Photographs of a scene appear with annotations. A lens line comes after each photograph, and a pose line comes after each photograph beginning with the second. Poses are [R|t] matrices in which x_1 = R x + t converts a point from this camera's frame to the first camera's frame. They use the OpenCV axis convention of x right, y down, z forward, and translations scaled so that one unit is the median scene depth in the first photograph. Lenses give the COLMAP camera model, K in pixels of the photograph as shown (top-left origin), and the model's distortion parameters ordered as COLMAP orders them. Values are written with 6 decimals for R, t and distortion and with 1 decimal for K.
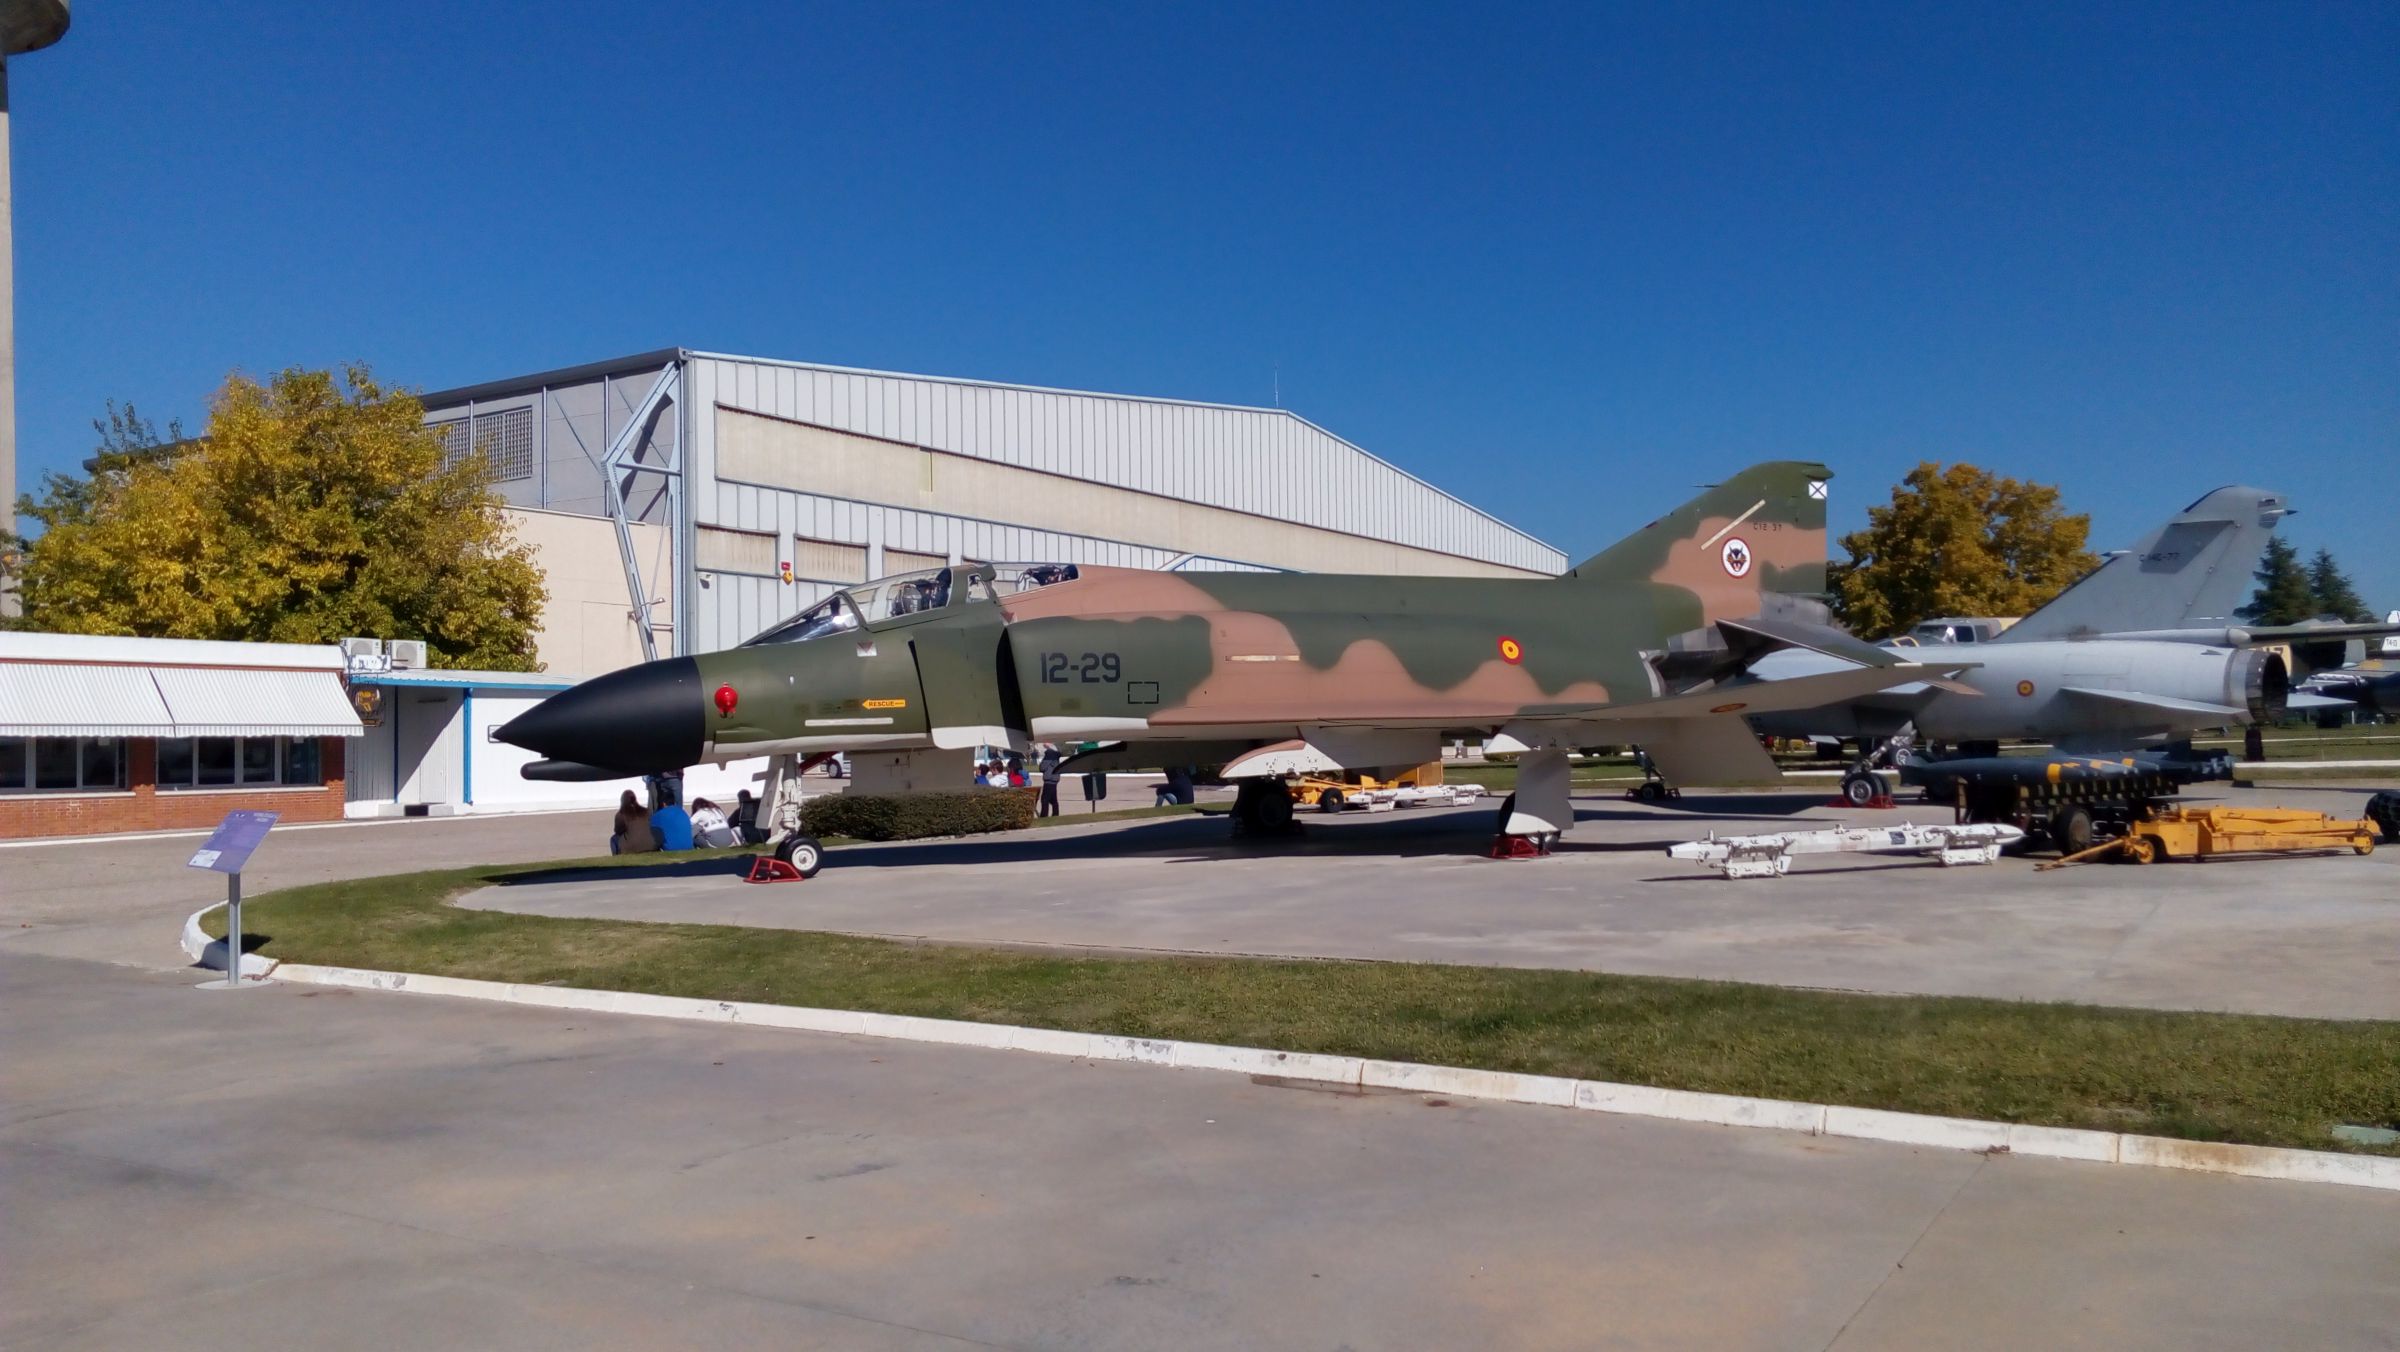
lens RADIAL K [[1809.5, 0, 1205.9], [0, 1809.5, 670.9], [0, 0, 1]] dist [0.045664, -0.093107]
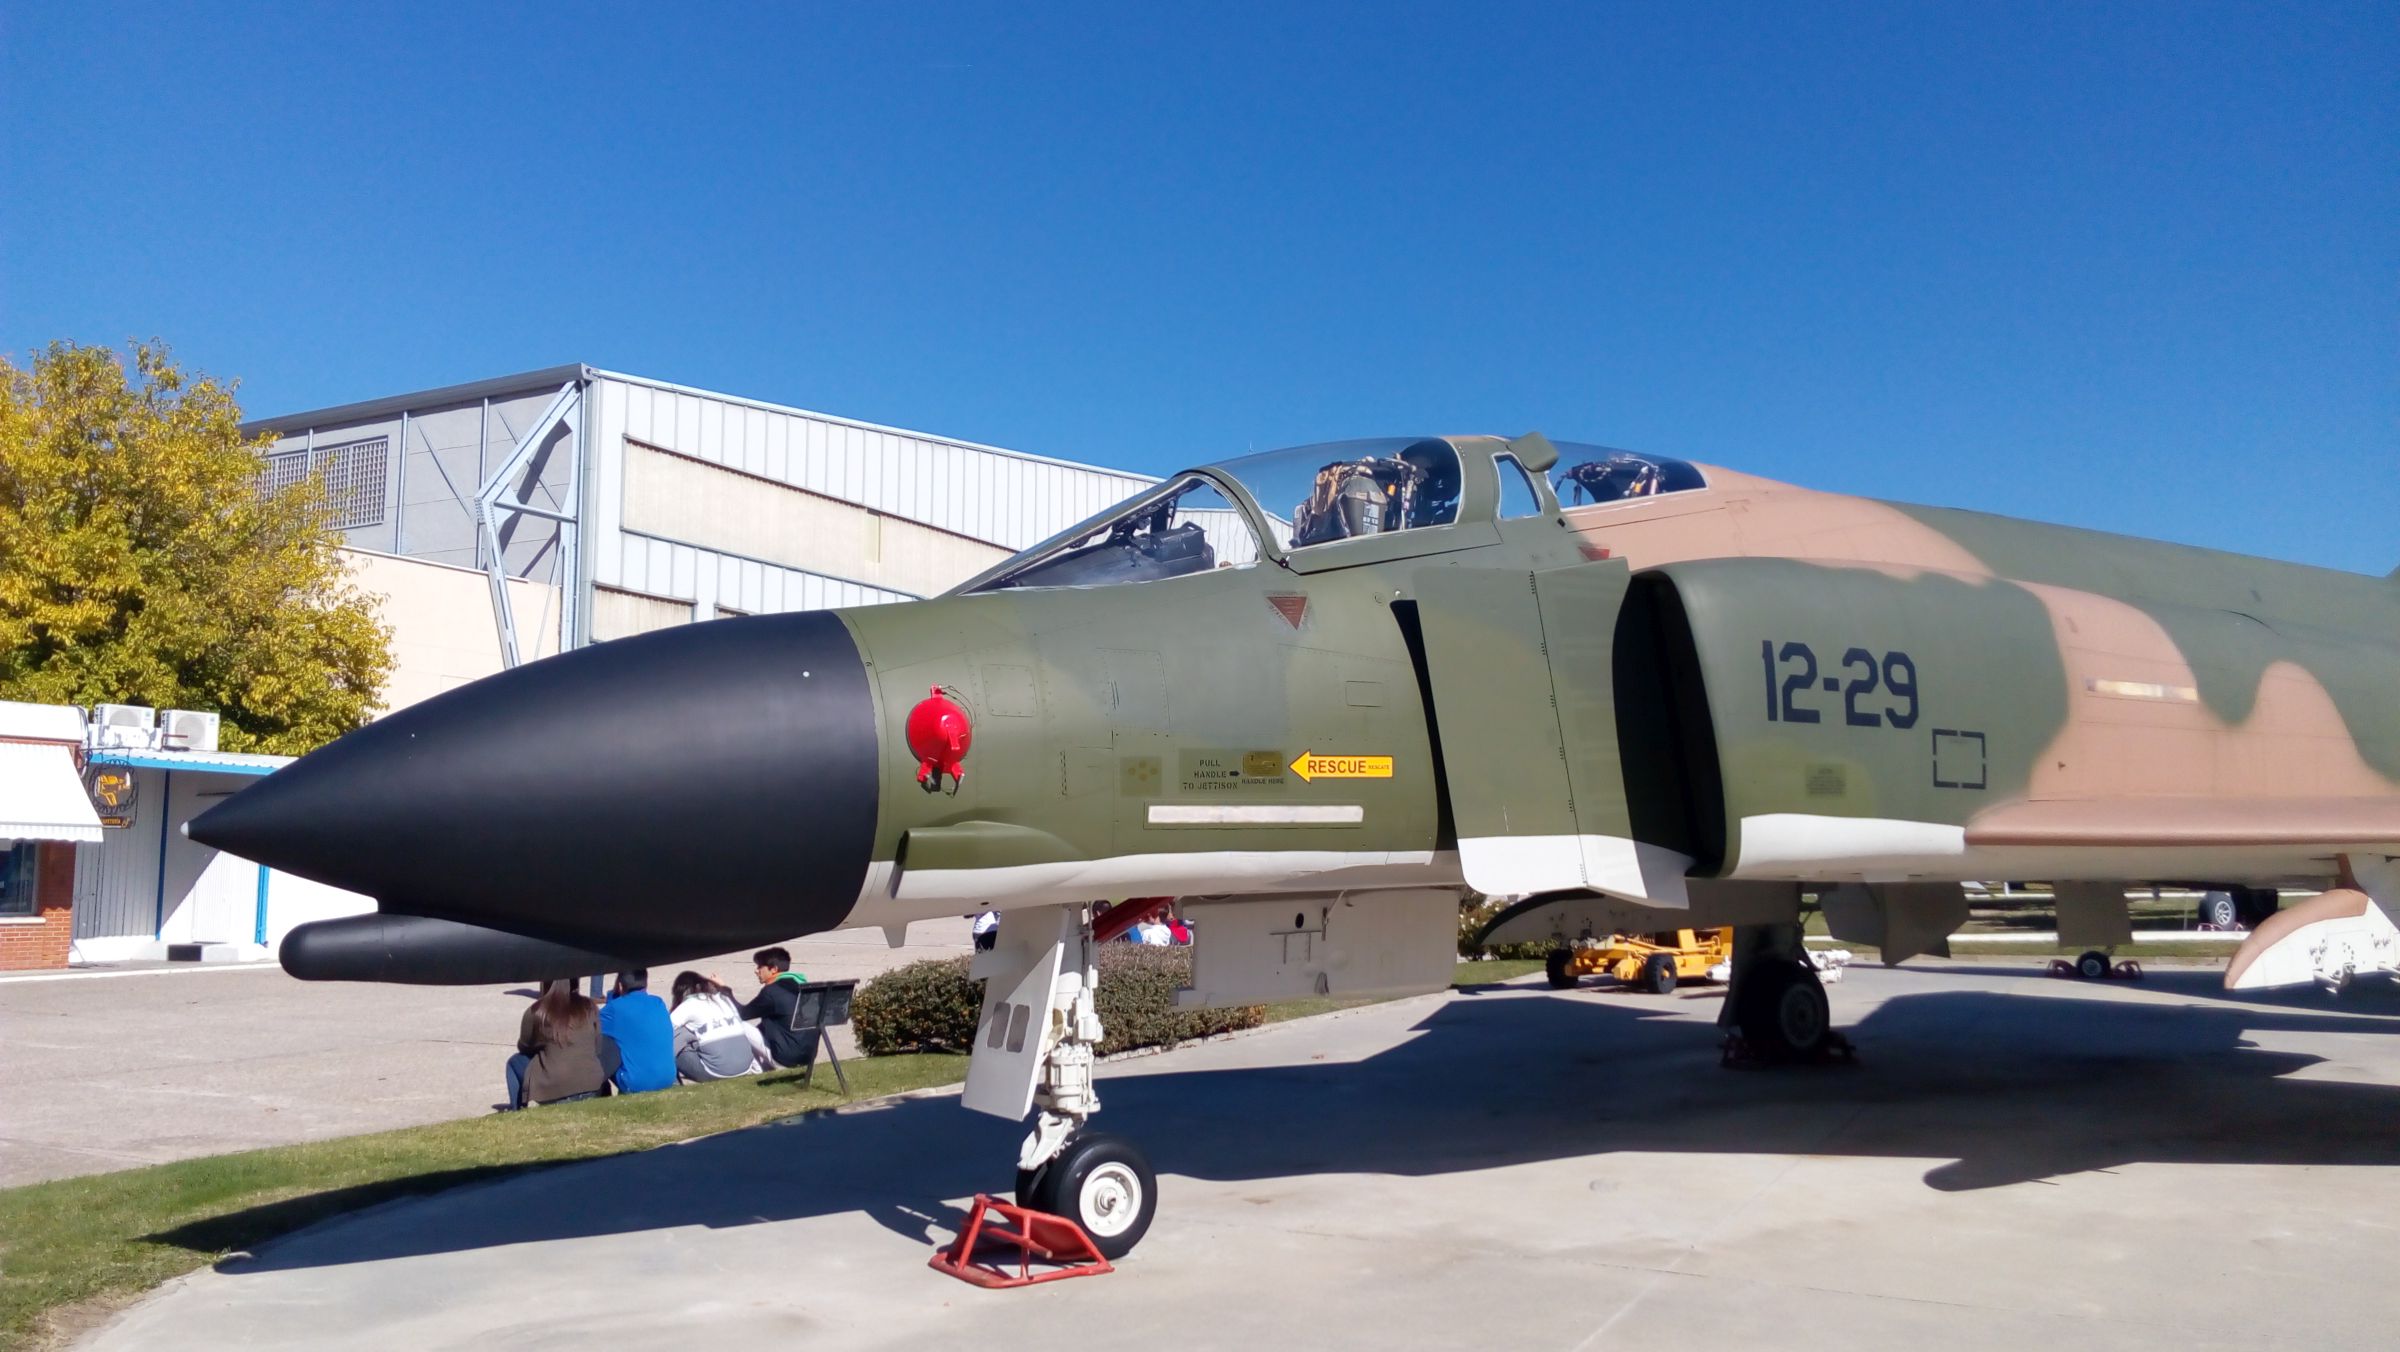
lens RADIAL K [[1809.5, 0, 1205.6], [0, 1809.5, 675.0], [0, 0, 1]] dist [0.045664, -0.093107]
pose [[0.997067, 0.027265, 0.071512, -0.089961], [-0.022262, 0.997310, -0.069838, 0.010020], [-0.073224, 0.068041, 0.994992, 0.249871]]
